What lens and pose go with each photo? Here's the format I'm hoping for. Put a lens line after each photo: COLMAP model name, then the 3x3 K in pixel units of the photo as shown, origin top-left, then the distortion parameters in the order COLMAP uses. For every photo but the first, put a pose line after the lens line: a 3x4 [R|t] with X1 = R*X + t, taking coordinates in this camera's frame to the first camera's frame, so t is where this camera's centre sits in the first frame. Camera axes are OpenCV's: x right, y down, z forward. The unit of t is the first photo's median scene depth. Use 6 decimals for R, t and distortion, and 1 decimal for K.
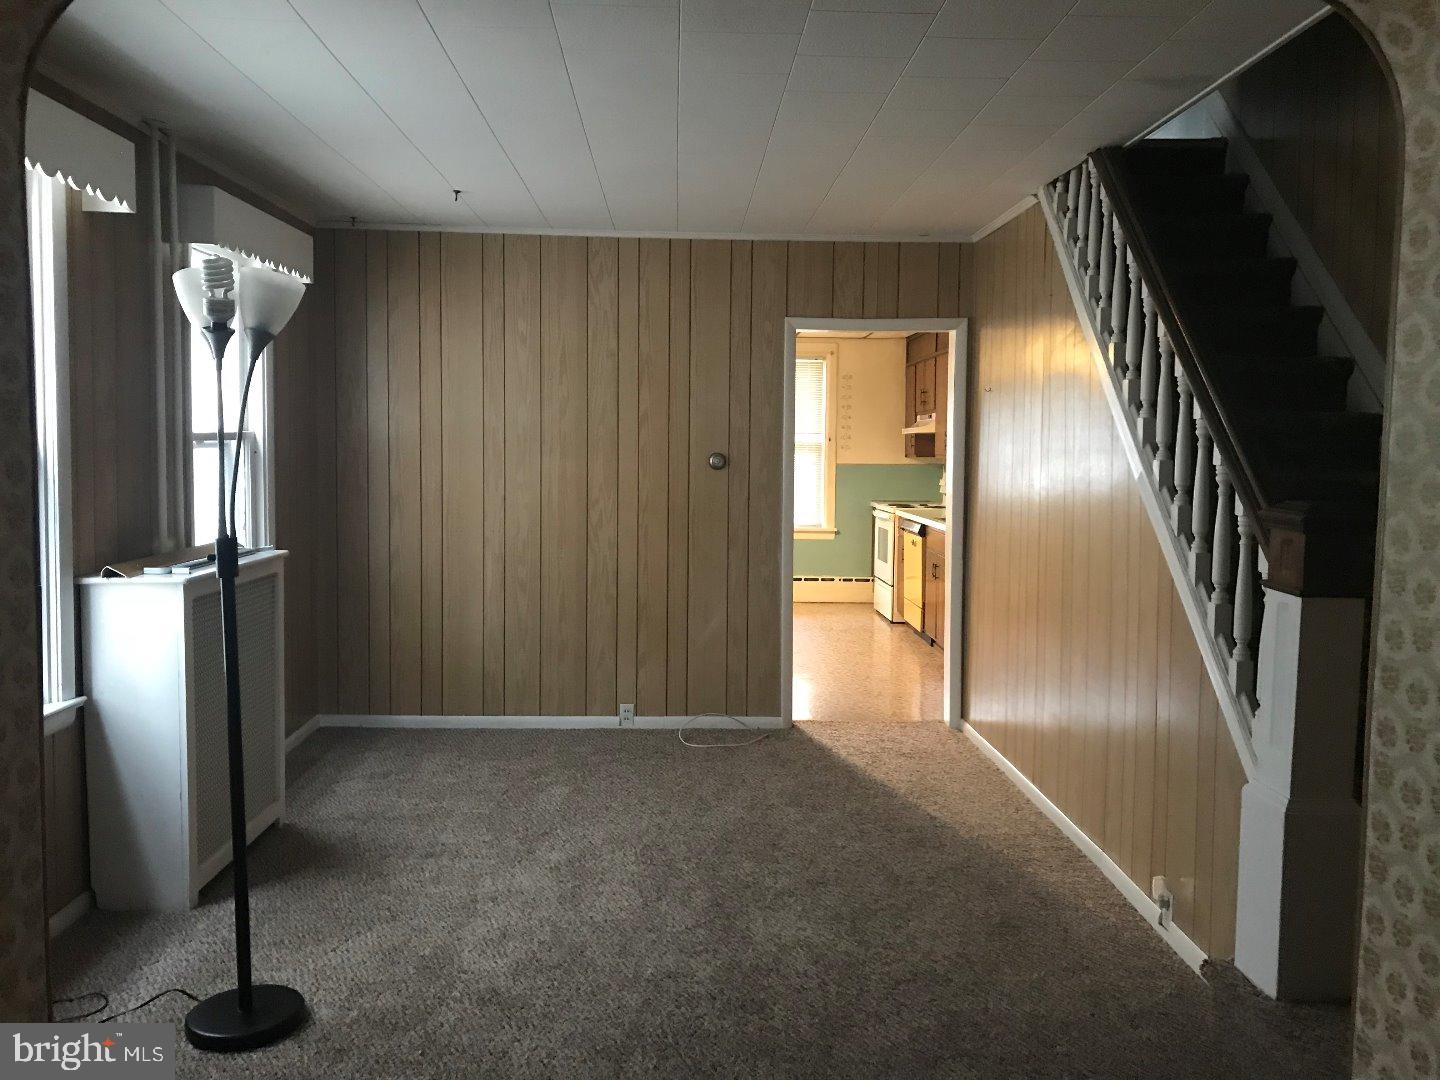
lens RADIAL K [[1186.3, 0, 714.8], [0, 1186.3, 516.5], [0, 0, 1]] dist [0.055810, -0.062157]
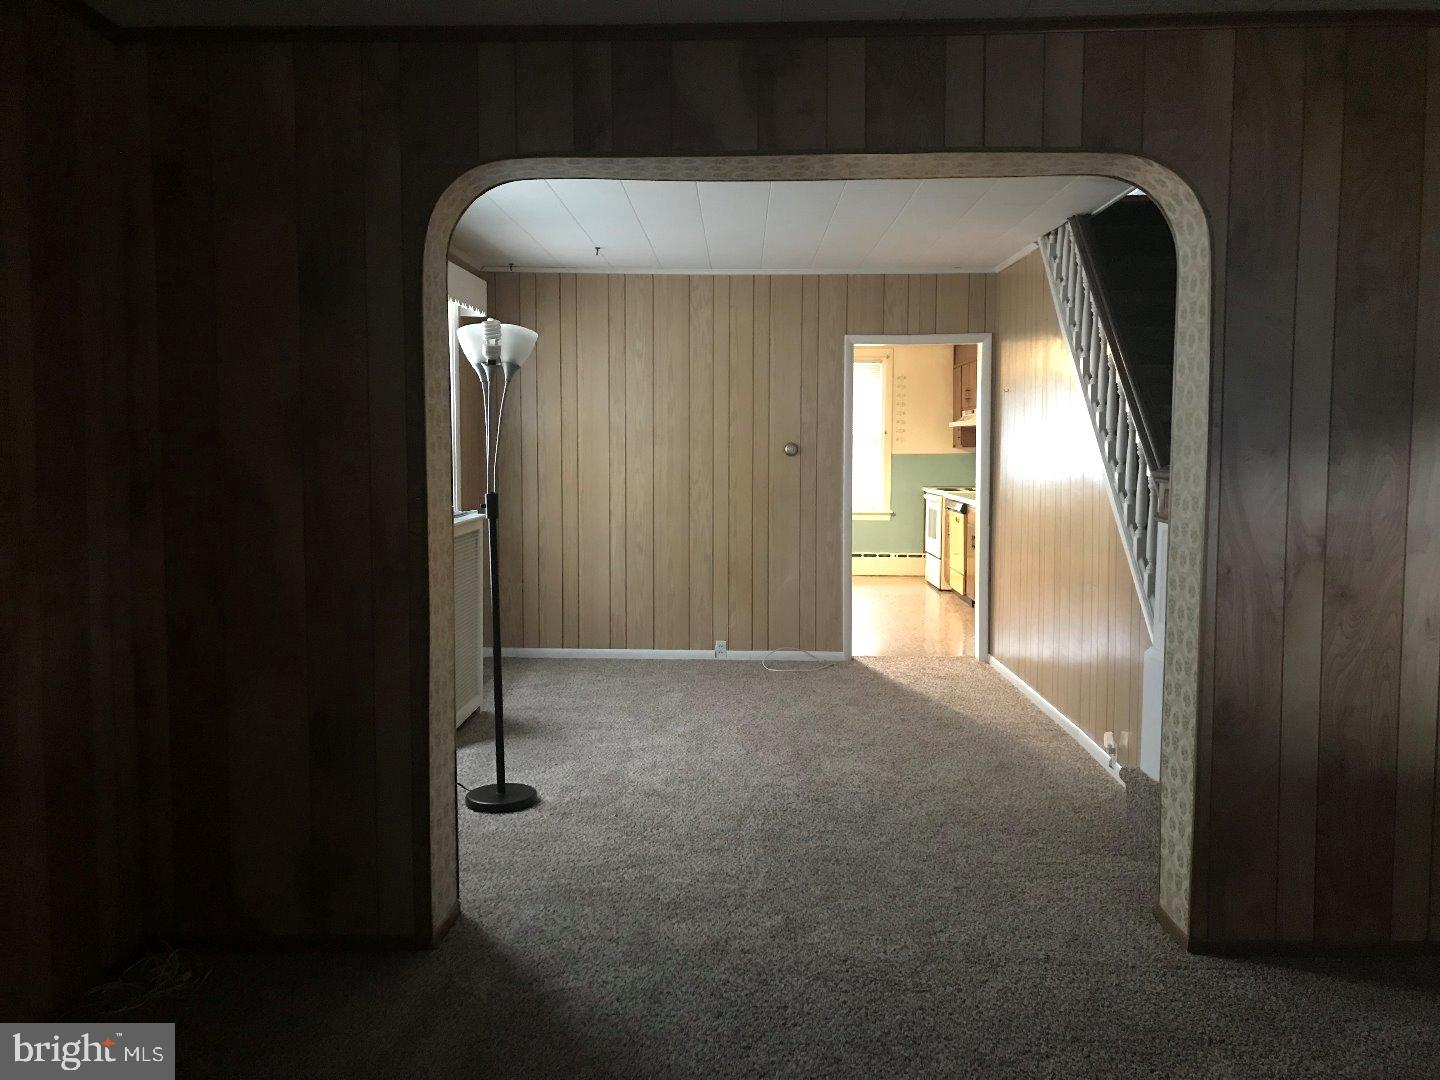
lens RADIAL K [[1254.4, 0, 683.5], [0, 1254.4, 536.0], [0, 0, 1]] dist [0.040542, -0.003074]
pose [[0.997380, -0.004375, -0.072209, -0.016910], [0.005294, 0.999907, 0.012547, 0.029062], [0.072147, -0.012896, 0.997311, -0.349851]]
